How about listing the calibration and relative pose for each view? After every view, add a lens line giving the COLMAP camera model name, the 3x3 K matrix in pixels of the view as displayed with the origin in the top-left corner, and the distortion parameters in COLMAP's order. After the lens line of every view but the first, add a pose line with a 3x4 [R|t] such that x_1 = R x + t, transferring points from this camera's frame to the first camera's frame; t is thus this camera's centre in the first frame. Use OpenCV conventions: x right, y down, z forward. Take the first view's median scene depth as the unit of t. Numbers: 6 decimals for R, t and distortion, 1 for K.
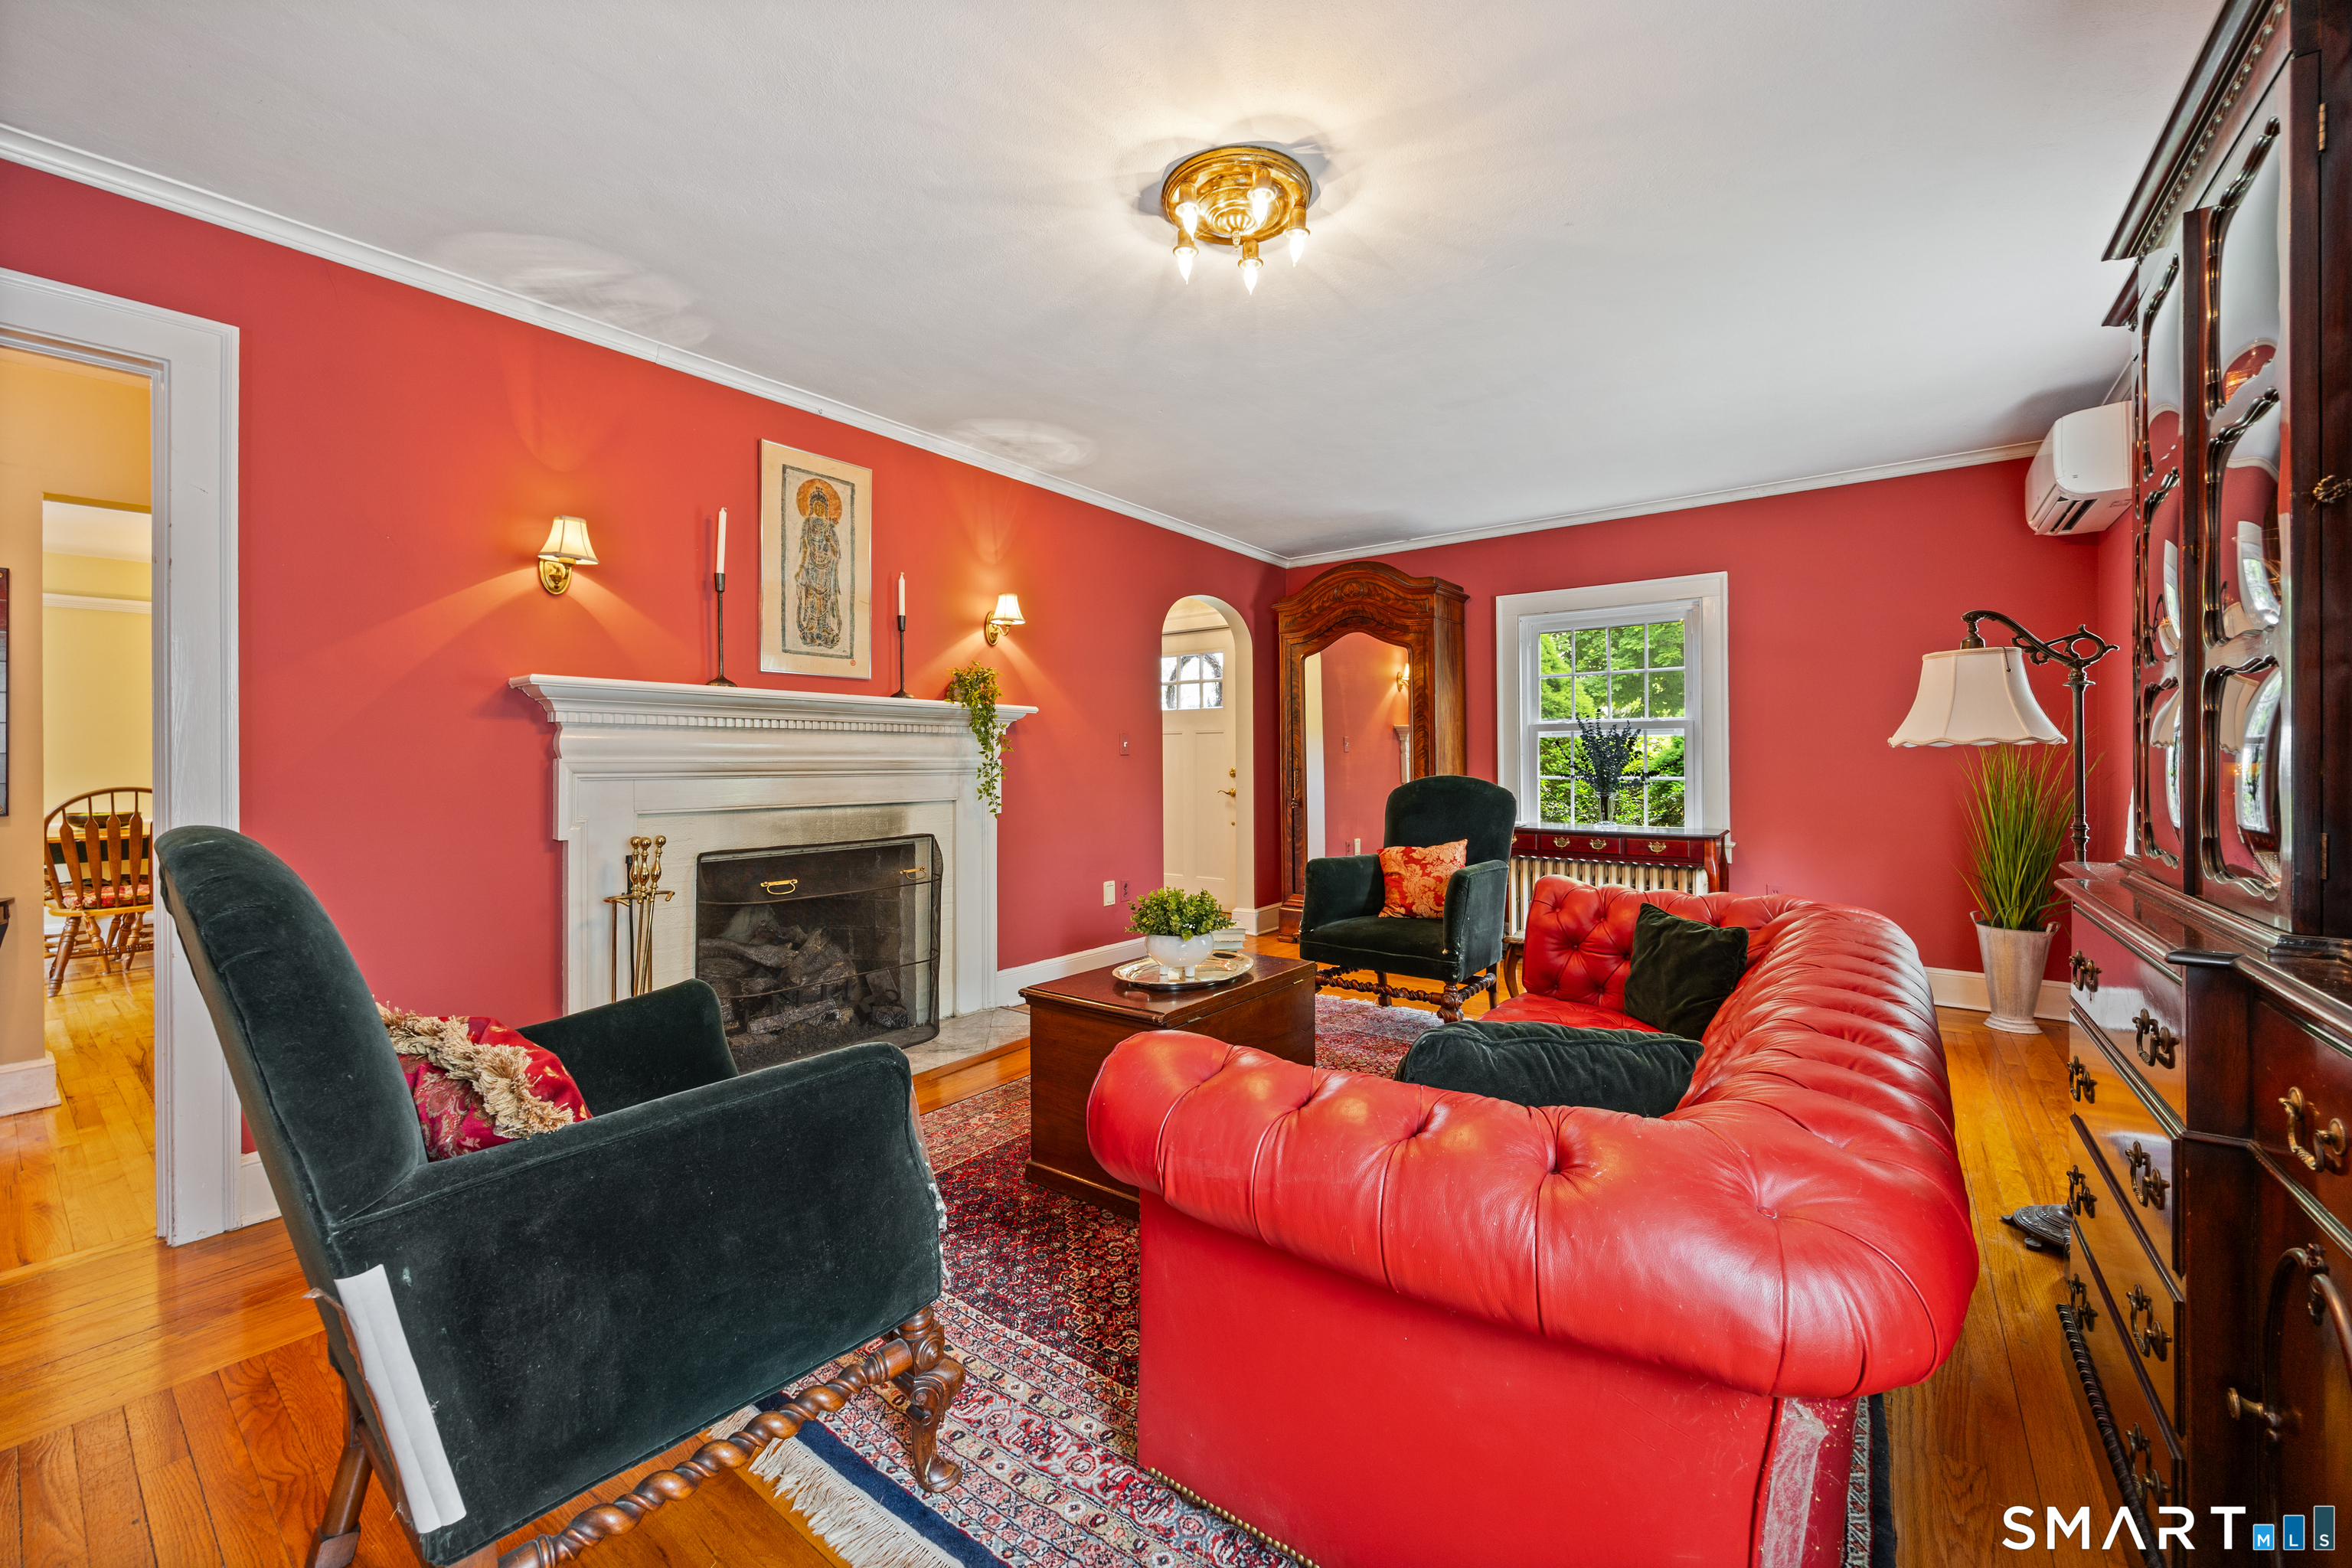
lens RADIAL K [[914.8, 0, 1181.1], [0, 914.8, 760.6], [0, 0, 1]] dist [0.001459, 0.000093]
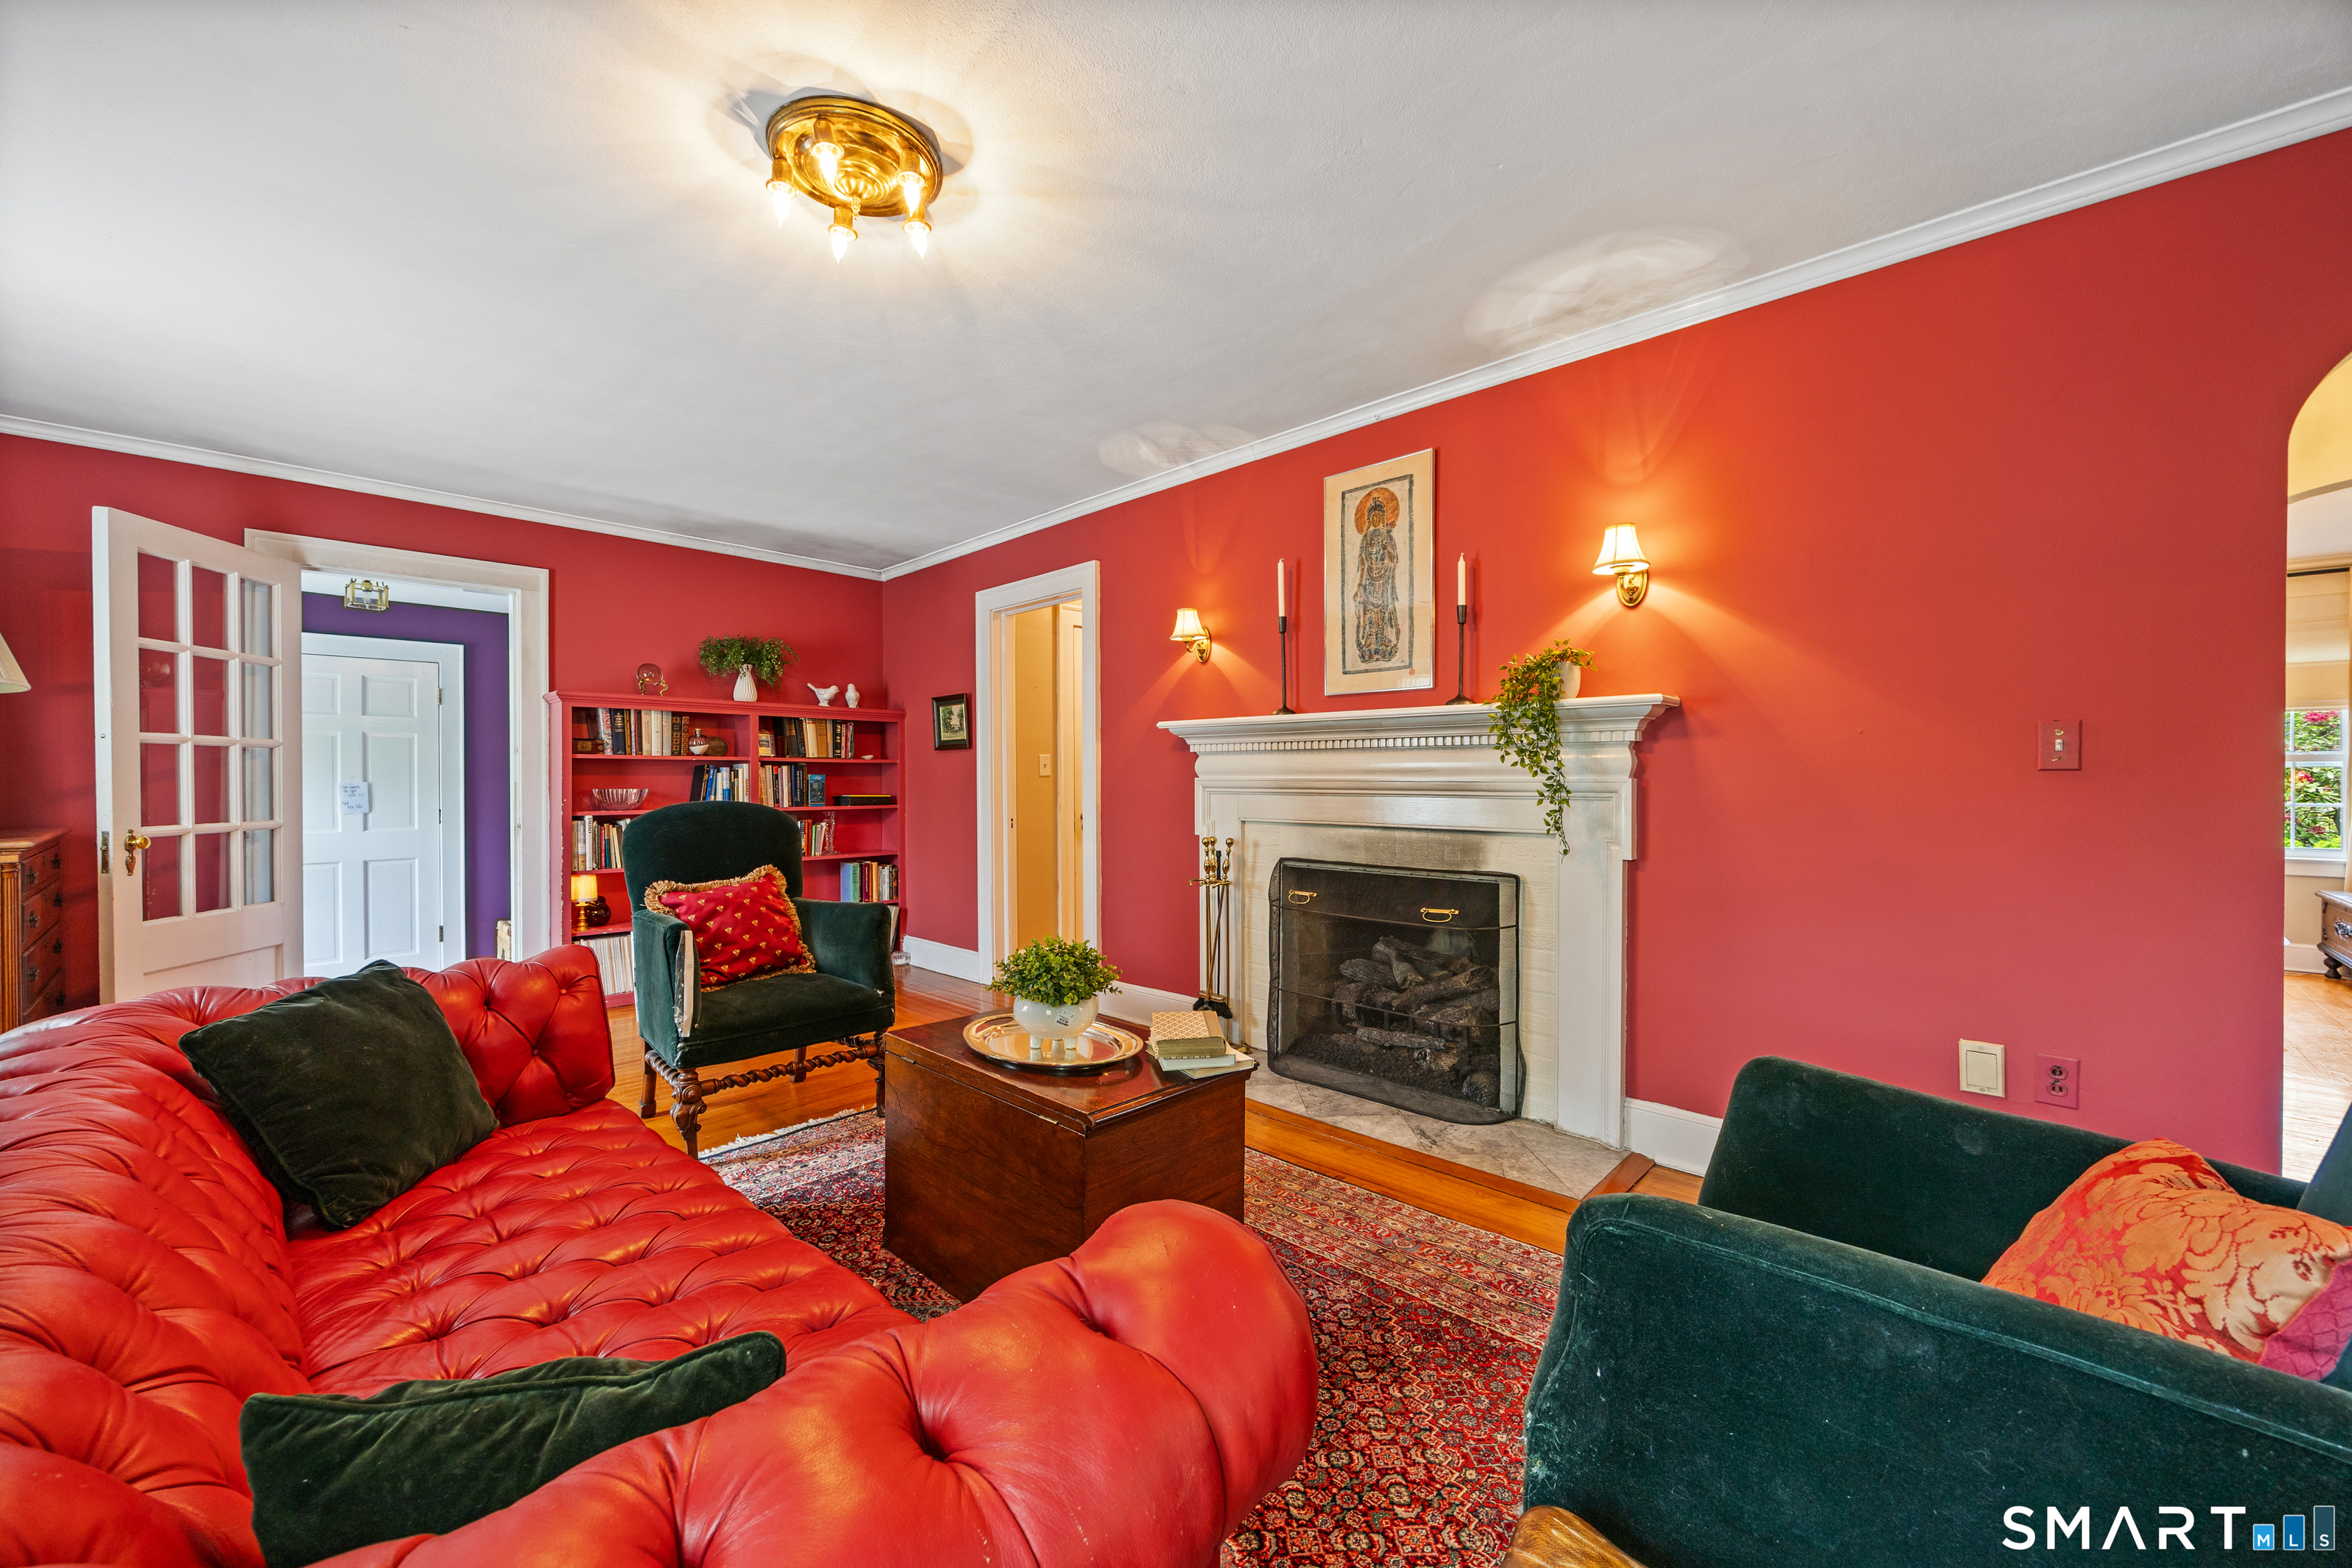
lens RADIAL K [[914.8, 0, 1183.2], [0, 914.8, 790.9], [0, 0, 1]] dist [0.001459, 0.000093]
pose [[-0.112049, 0.016632, -0.993563, 0.596265], [-0.000594, 0.999859, 0.016804, -0.003940], [0.993702, 0.002473, -0.112024, 0.909549]]
